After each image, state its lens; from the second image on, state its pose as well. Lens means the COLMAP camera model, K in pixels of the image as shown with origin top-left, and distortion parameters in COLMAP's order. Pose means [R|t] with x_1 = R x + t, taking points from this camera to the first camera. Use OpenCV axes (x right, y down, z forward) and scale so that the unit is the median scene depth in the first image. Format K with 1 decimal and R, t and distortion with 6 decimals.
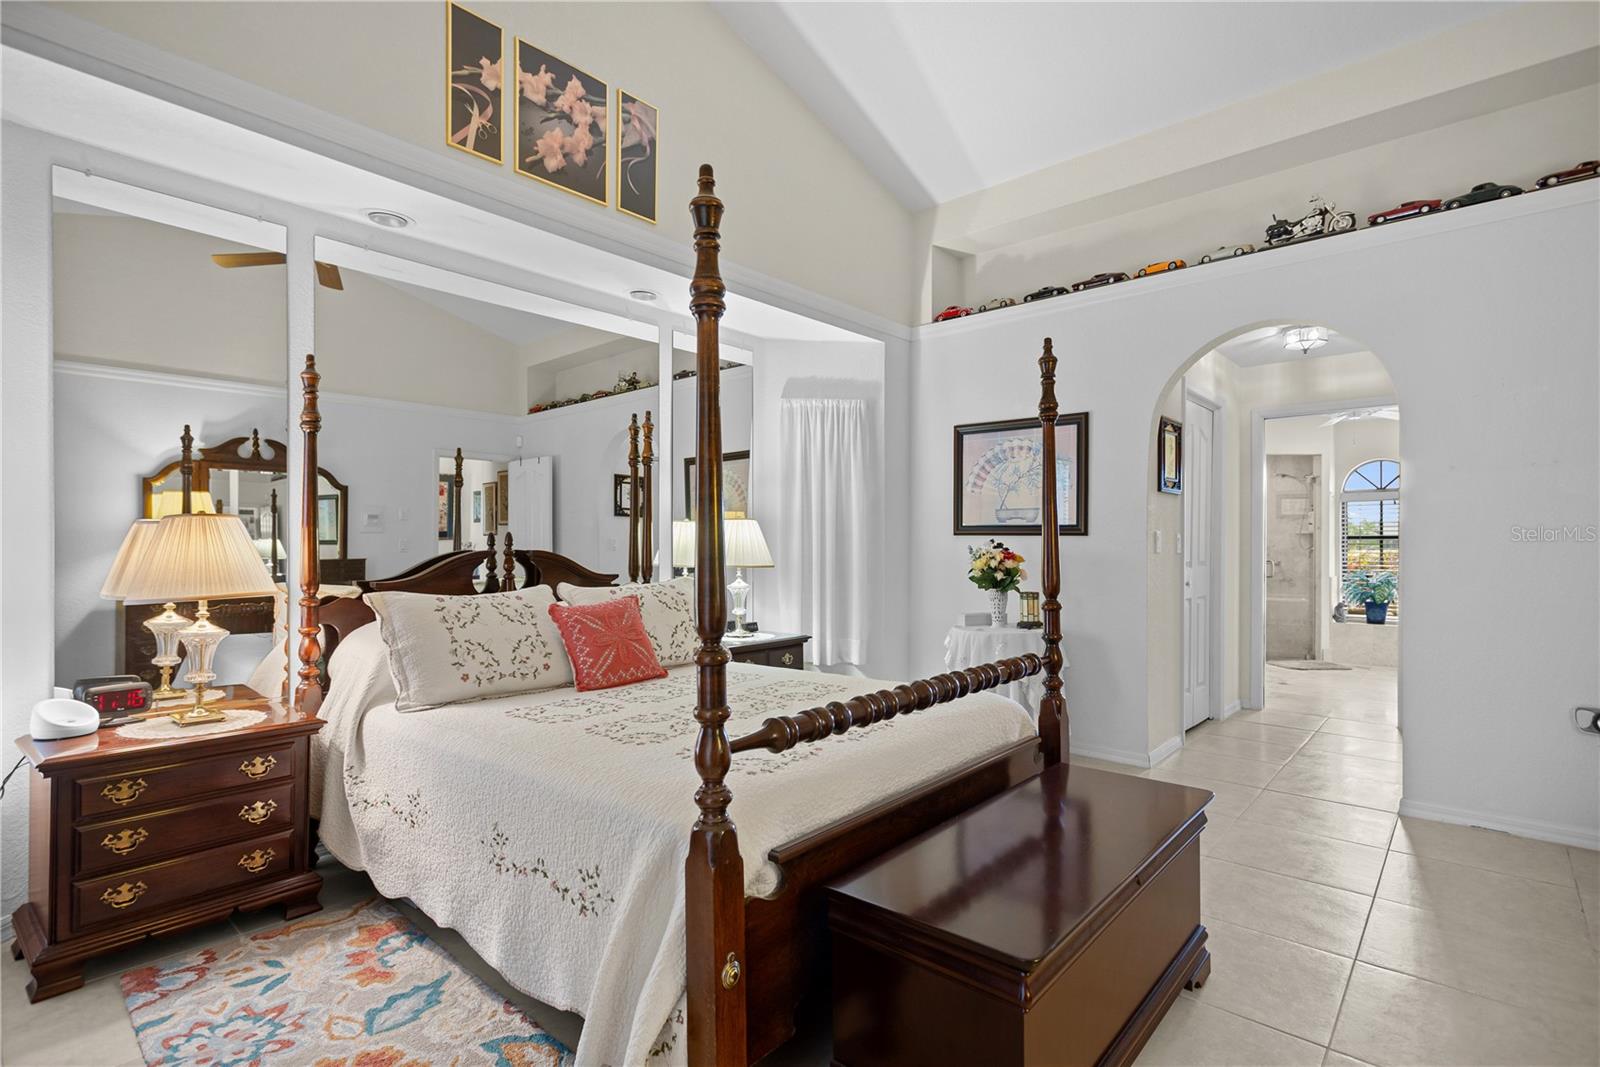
lens RADIAL K [[767.1, 0, 802.8], [0, 767.1, 547.0], [0, 0, 1]] dist [0.011765, 0.000375]
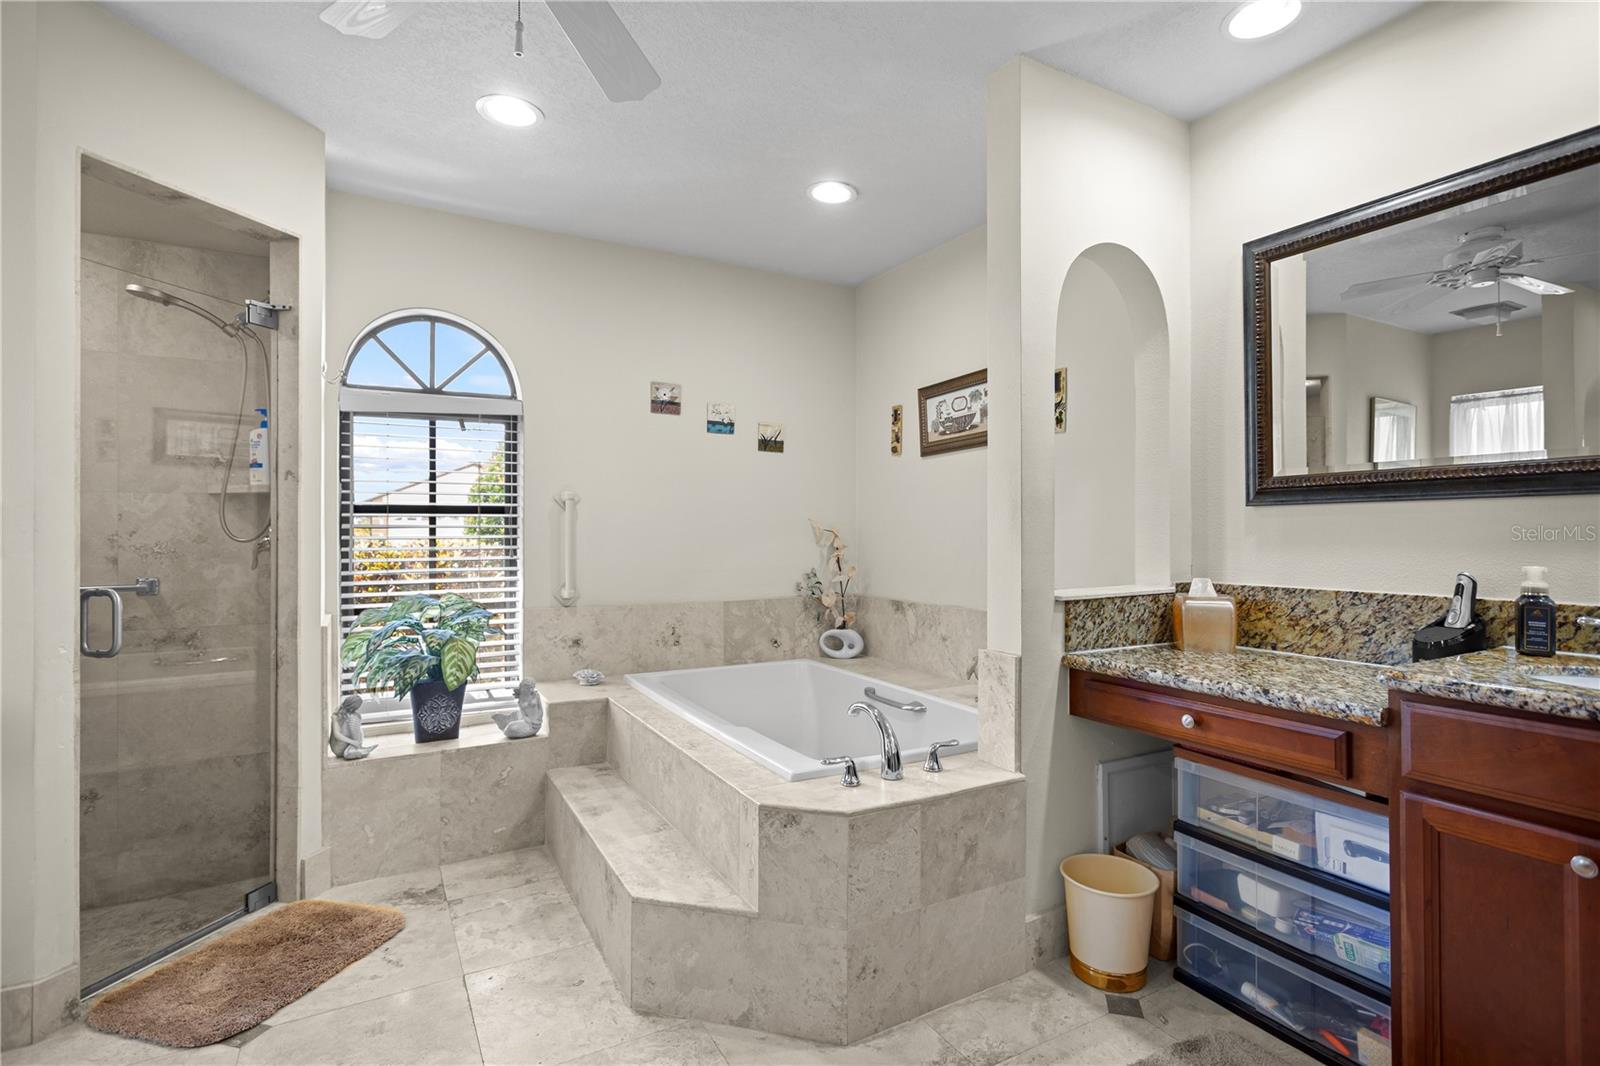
lens RADIAL K [[767.1, 0, 795.6], [0, 767.1, 533.8], [0, 0, 1]] dist [0.011765, 0.000375]
pose [[0.329359, -0.002477, 0.944202, 0.431754], [0.002076, 0.999996, 0.001899, -0.000529], [-0.944203, 0.001335, 0.329362, 0.688300]]
